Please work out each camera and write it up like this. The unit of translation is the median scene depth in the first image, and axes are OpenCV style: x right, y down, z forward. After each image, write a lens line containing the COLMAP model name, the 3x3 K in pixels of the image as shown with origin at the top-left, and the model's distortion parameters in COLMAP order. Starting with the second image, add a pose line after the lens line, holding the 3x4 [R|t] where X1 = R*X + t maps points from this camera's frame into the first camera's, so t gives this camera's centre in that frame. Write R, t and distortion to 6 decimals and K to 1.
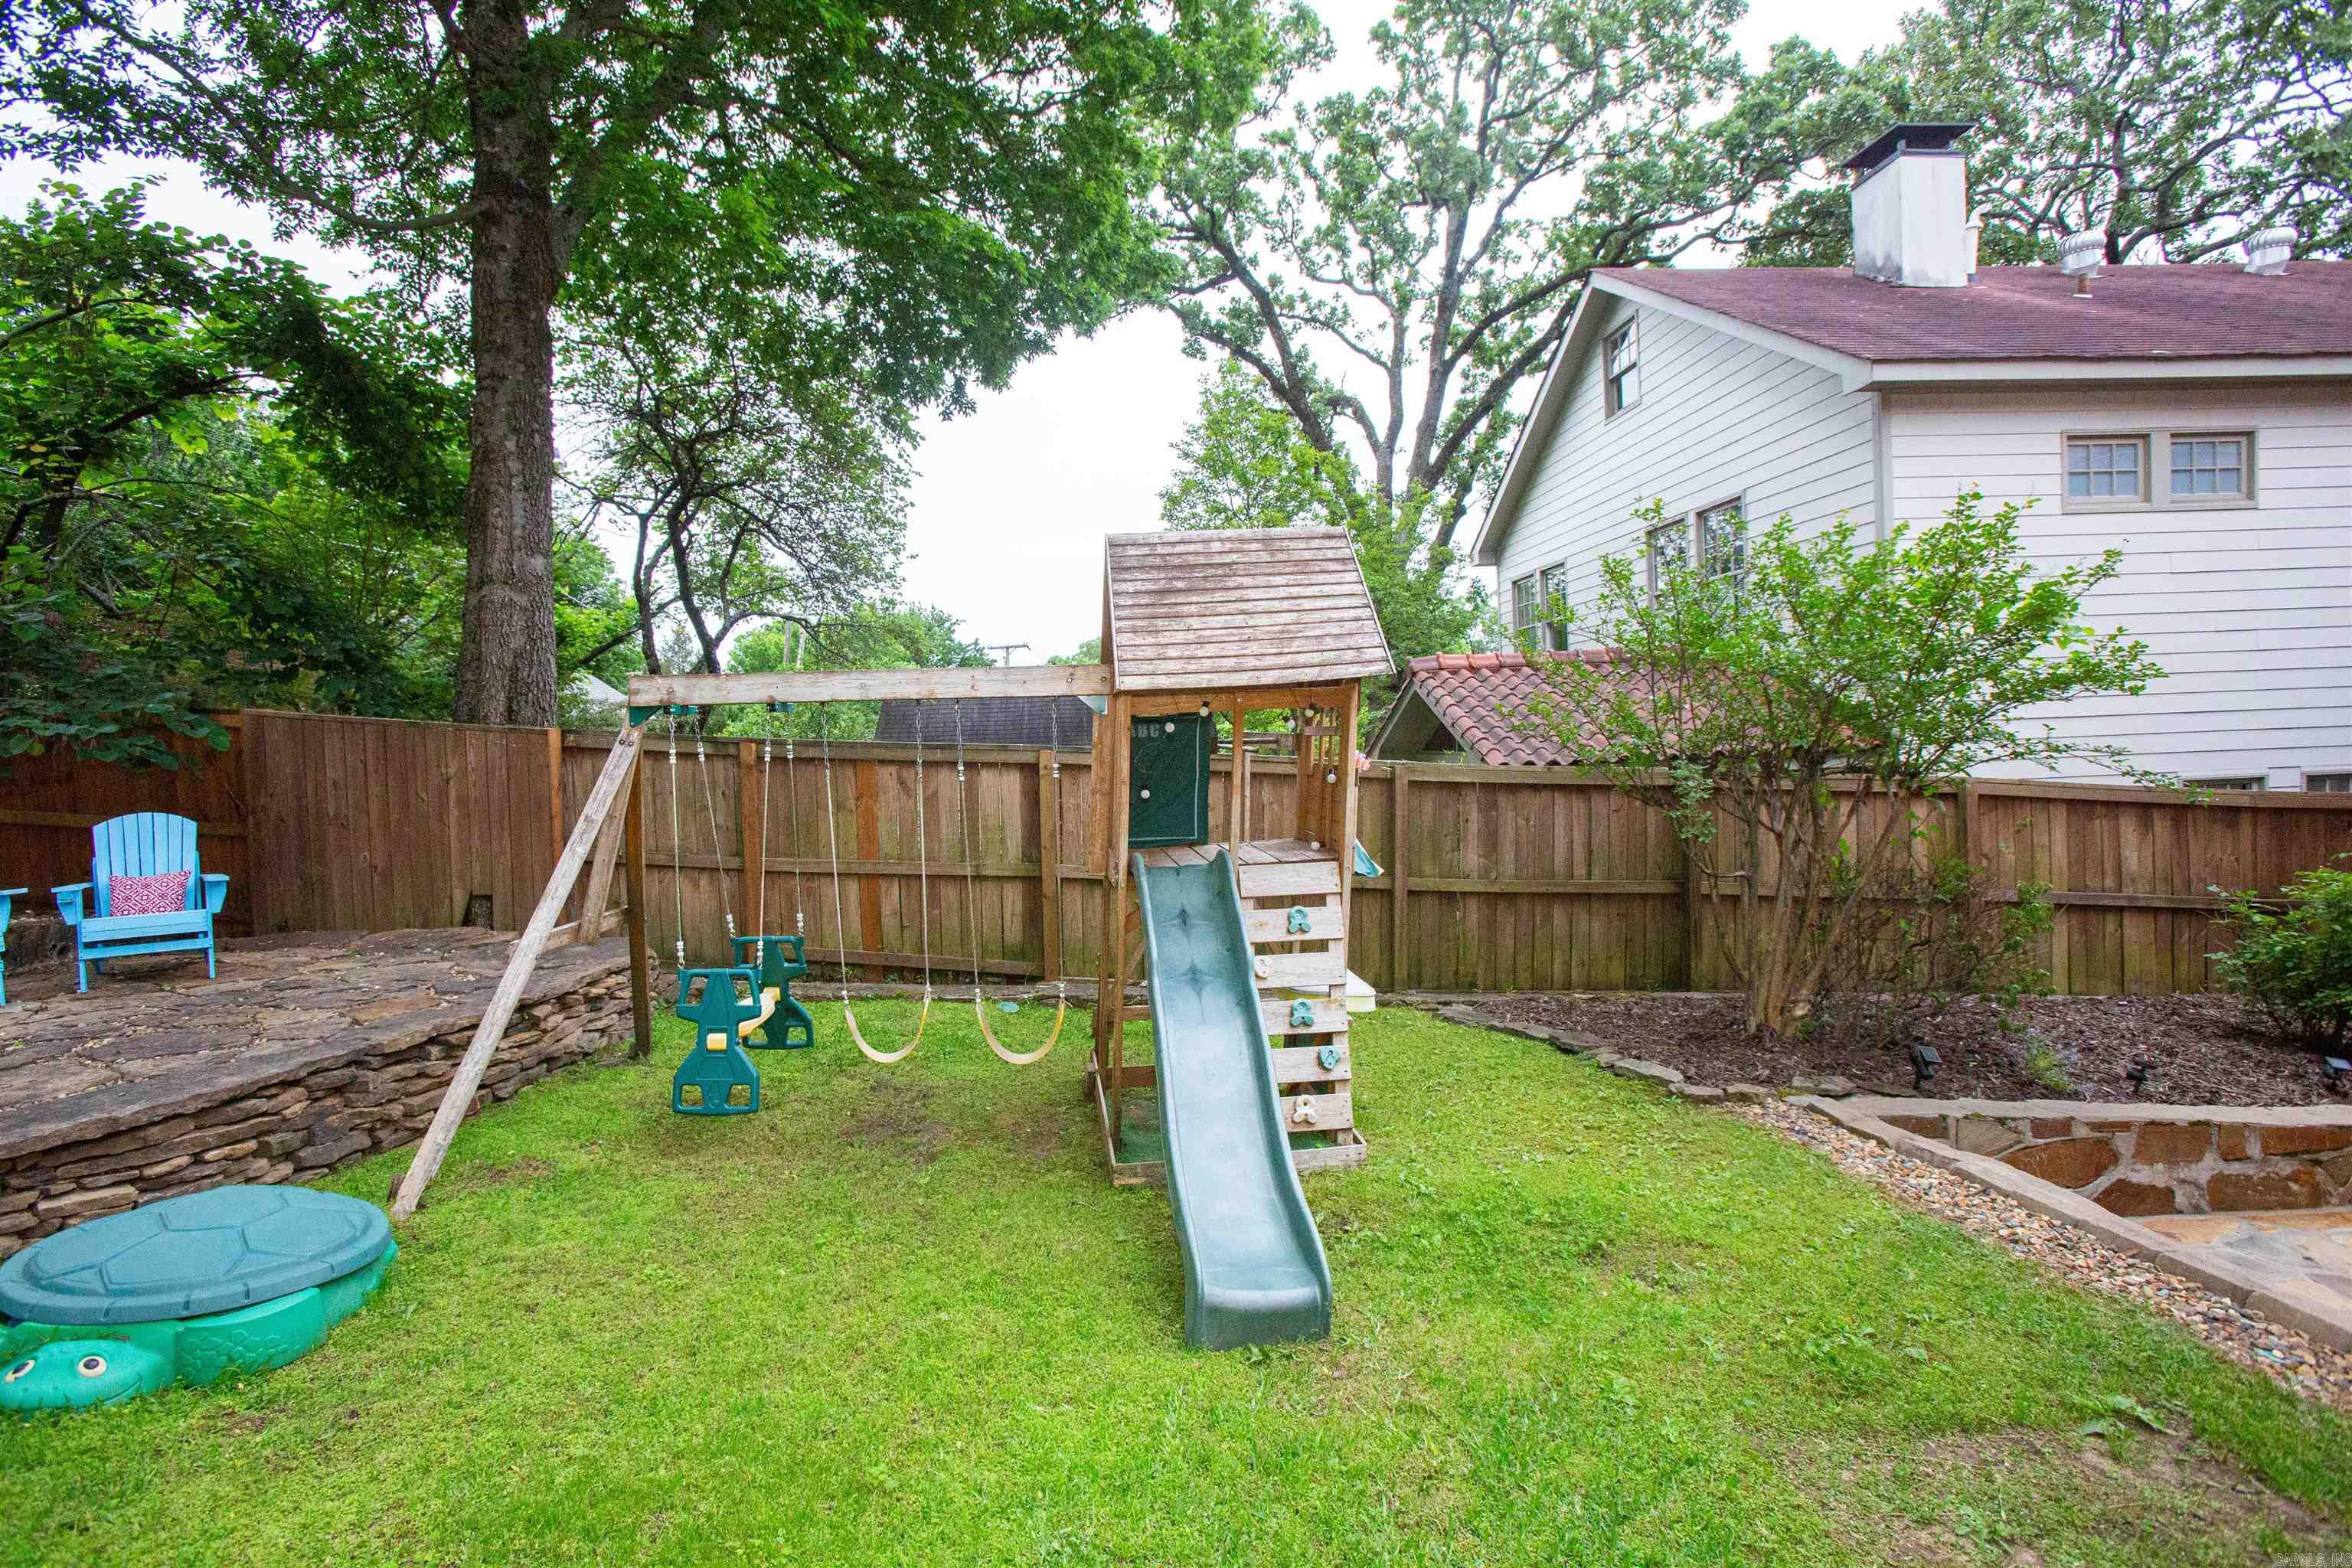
lens RADIAL K [[1099.1, 0, 1166.7], [0, 1099.1, 794.6], [0, 0, 1]] dist [-0.065388, 0.025267]
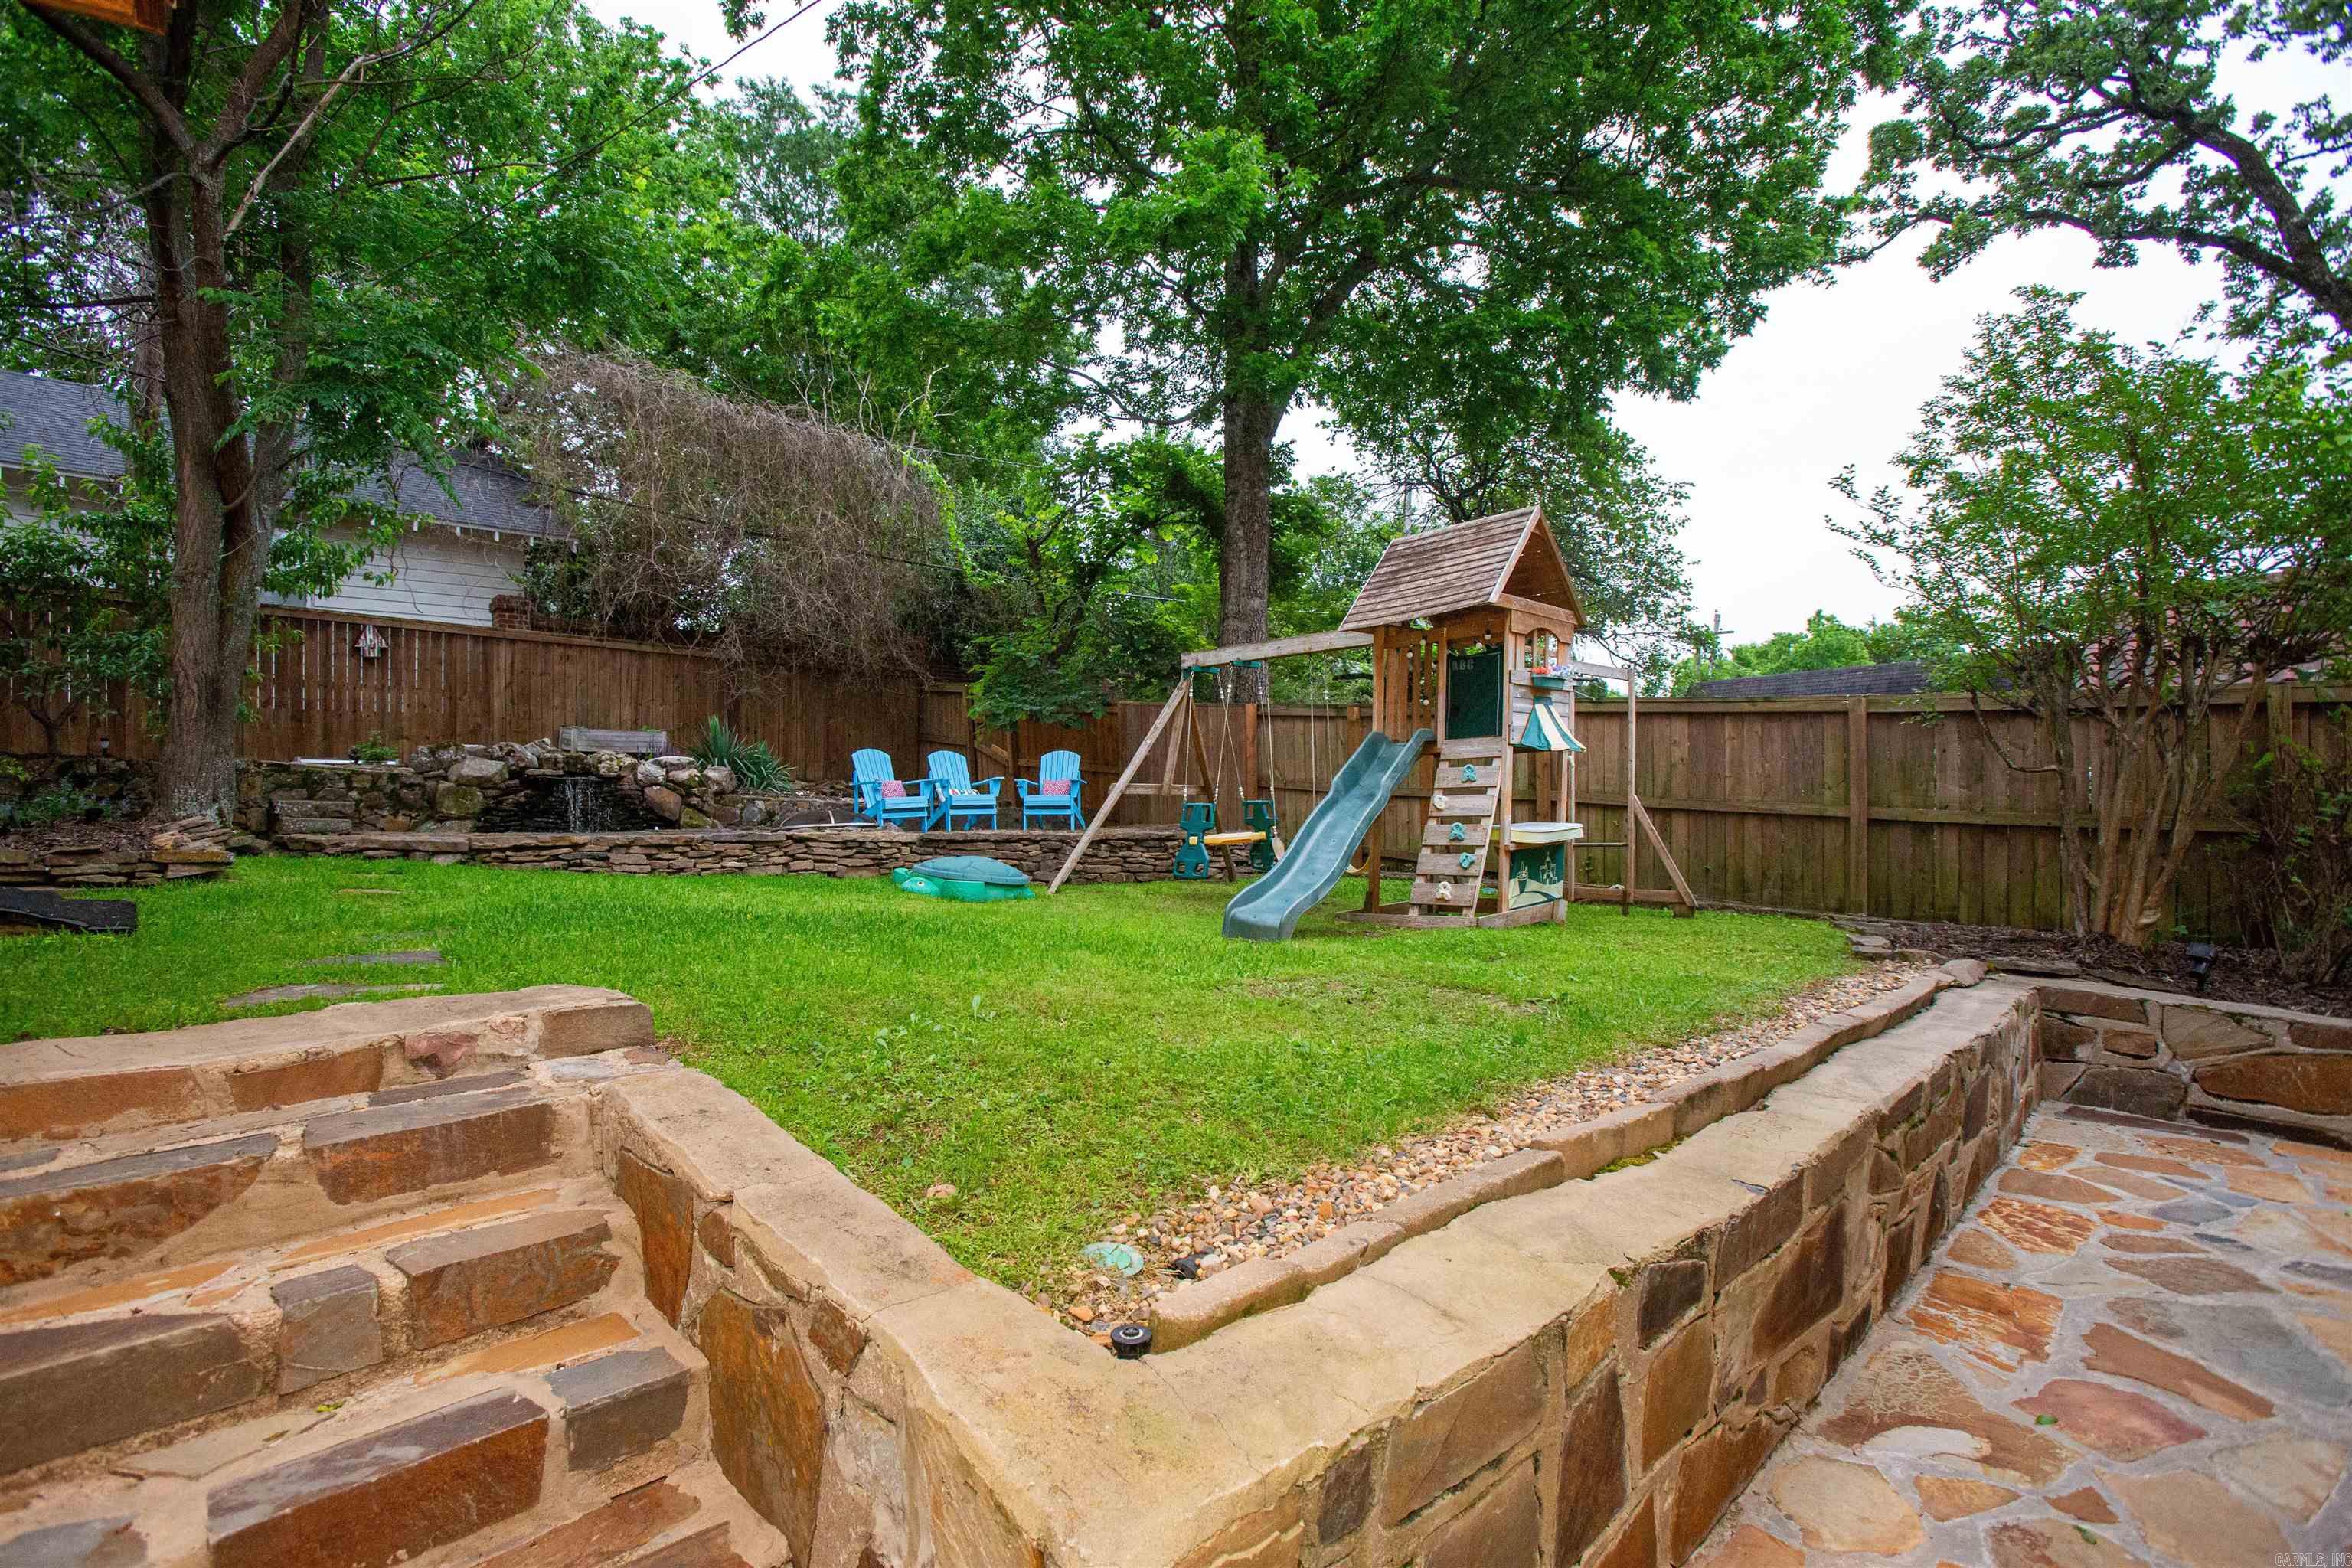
lens RADIAL K [[1099.1, 0, 1136.2], [0, 1099.1, 771.2], [0, 0, 1]] dist [-0.065388, 0.025267]
pose [[0.640277, -0.010577, -0.768071, 0.541748], [-0.032546, 0.998634, -0.040883, 0.104793], [0.767454, 0.051173, 0.639058, -0.159892]]
